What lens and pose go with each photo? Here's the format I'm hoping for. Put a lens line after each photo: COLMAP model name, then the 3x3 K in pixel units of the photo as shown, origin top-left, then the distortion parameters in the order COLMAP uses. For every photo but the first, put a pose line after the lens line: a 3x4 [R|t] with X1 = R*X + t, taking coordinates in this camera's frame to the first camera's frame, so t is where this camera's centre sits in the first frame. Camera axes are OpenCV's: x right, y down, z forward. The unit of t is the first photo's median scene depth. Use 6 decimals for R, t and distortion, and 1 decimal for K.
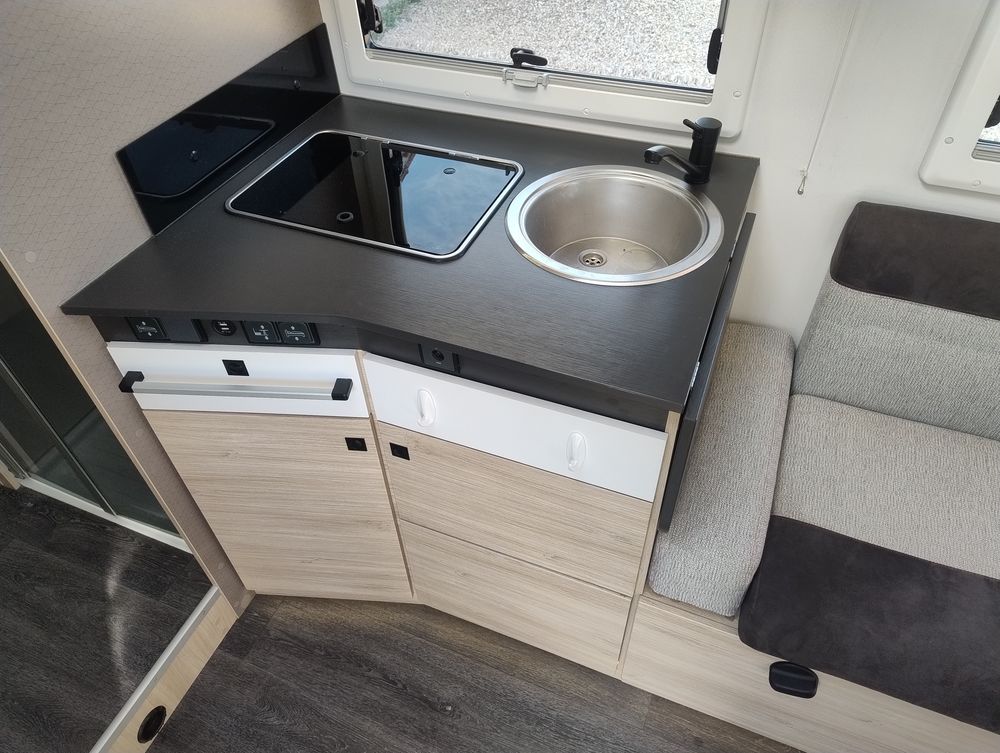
lens RADIAL K [[706.1, 0, 499.7], [0, 706.1, 379.9], [0, 0, 1]] dist [0.039169, -0.043901]
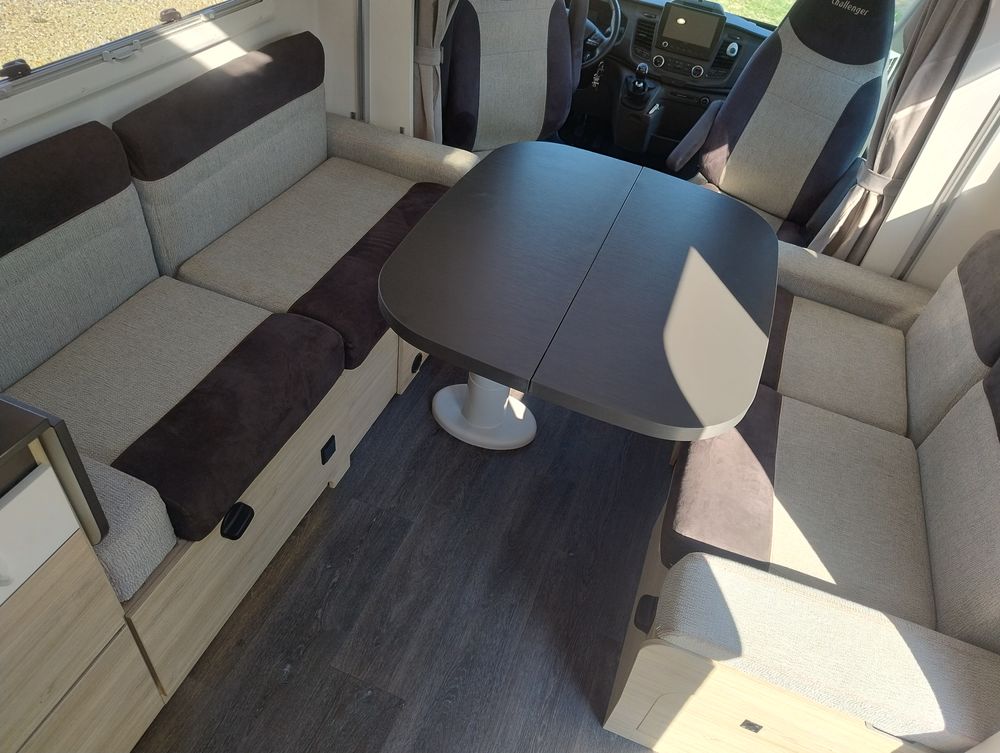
lens RADIAL K [[706.1, 0, 502.3], [0, 706.1, 371.4], [0, 0, 1]] dist [0.039169, -0.043901]
pose [[-0.033568, -0.661946, 0.748799, -0.360290], [0.622590, 0.572243, 0.533779, -0.104110], [-0.781828, 0.484113, 0.392912, 0.017658]]
